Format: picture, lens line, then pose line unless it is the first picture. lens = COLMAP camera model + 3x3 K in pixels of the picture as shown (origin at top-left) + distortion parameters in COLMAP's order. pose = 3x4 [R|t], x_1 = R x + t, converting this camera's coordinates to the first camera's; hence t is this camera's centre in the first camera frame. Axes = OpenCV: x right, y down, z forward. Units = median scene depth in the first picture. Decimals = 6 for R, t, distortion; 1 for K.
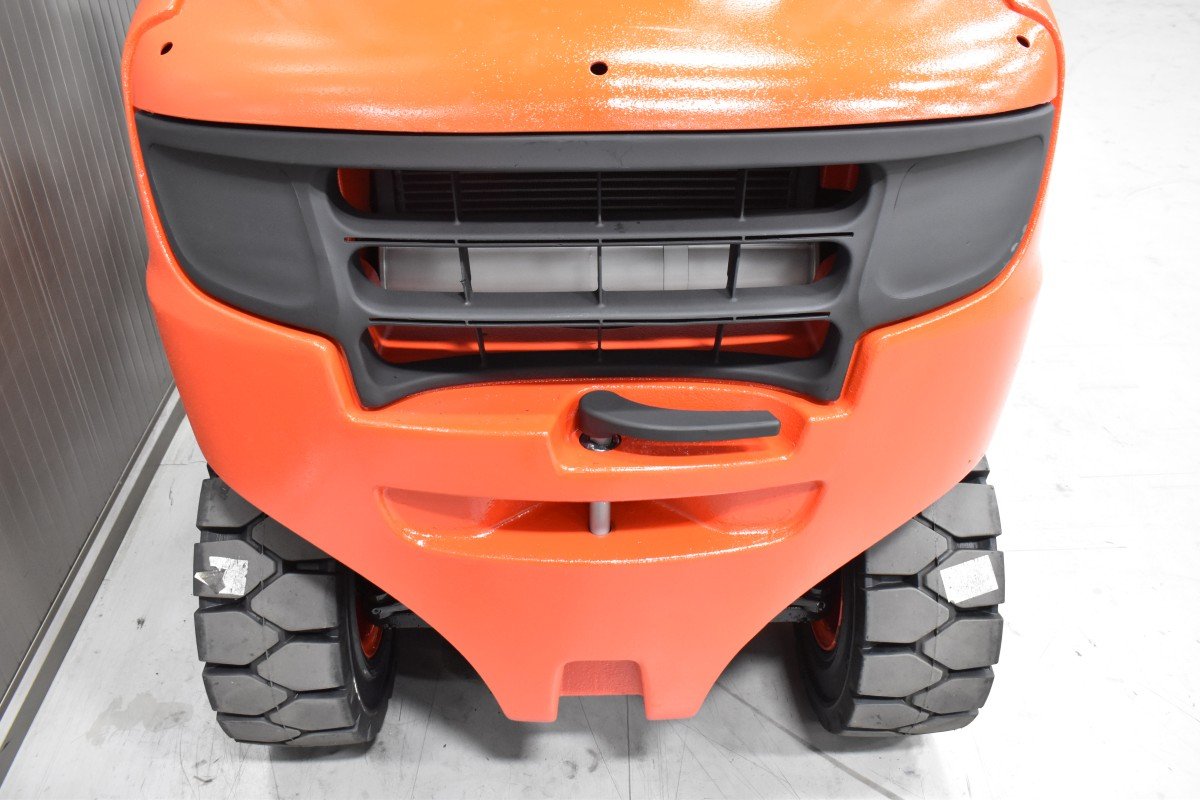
lens RADIAL K [[873.3, 0, 599.0], [0, 873.3, 317.3], [0, 0, 1]] dist [-0.004118, -0.001771]
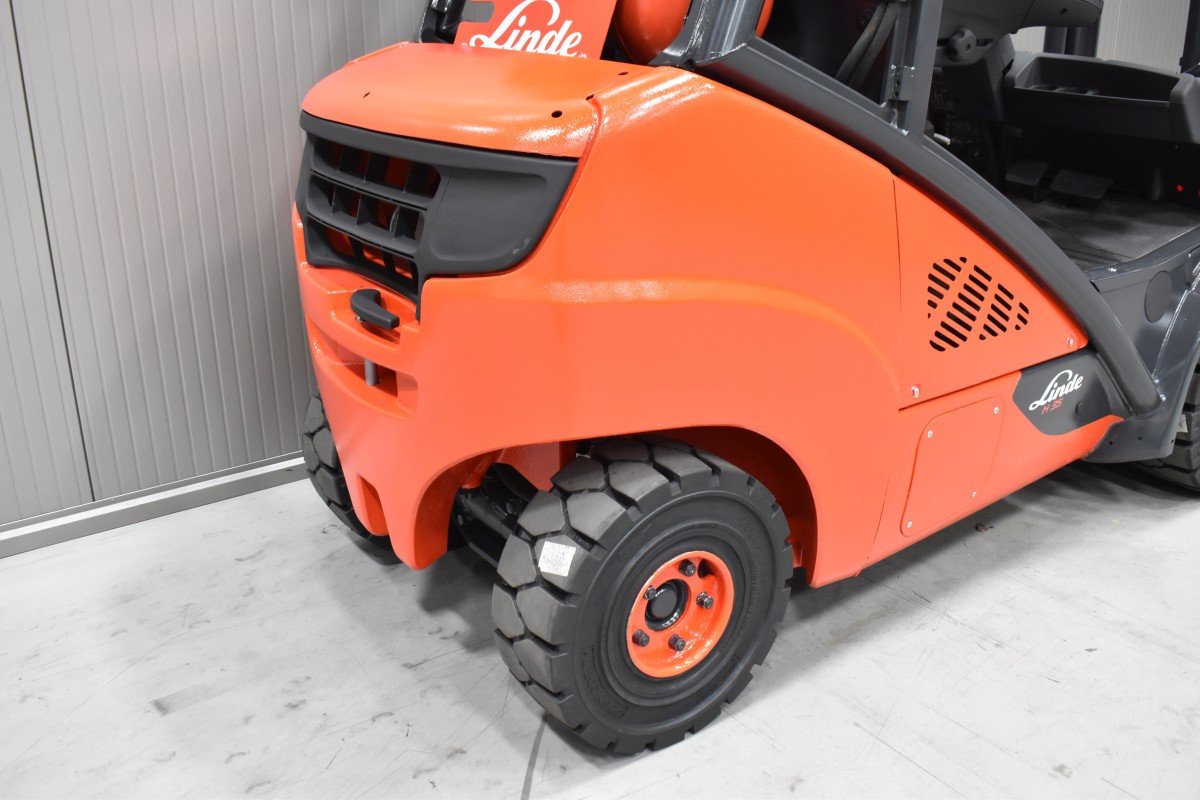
lens RADIAL K [[1155.8, 0, 600.0], [0, 1155.8, 400.0], [0, 0, 1]] dist [-0.077045, -0.005379]
pose [[0.545993, 0.285015, -0.787819, 1.923651], [-0.377655, 0.923125, 0.072234, -0.039132], [0.747843, 0.258084, 0.611656, 0.036311]]
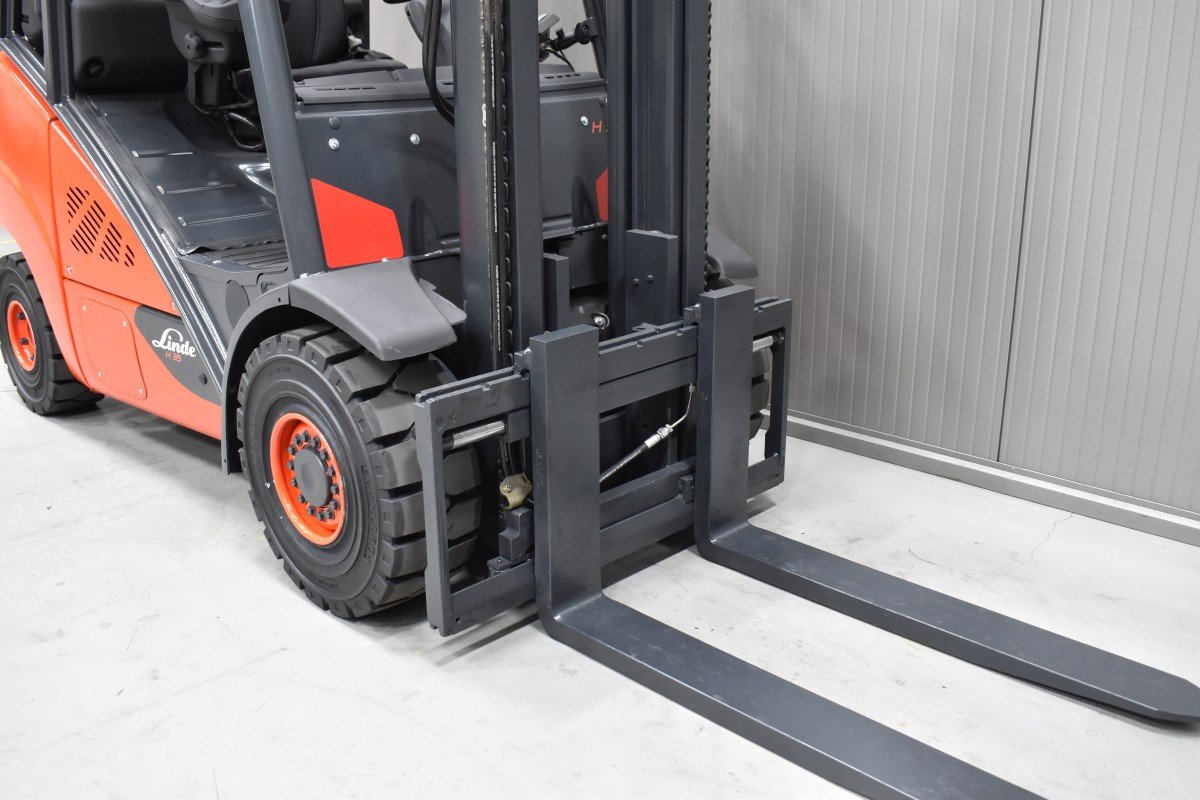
lens RADIAL K [[1144.3, 0, 600.0], [0, 1144.3, 400.0], [0, 0, 1]] dist [-0.078584, -0.001087]
pose [[-0.727243, 0.213839, -0.652219, 1.599991], [-0.312952, 0.742409, 0.592360, -2.211990], [0.610883, 0.634903, -0.472990, 4.470774]]
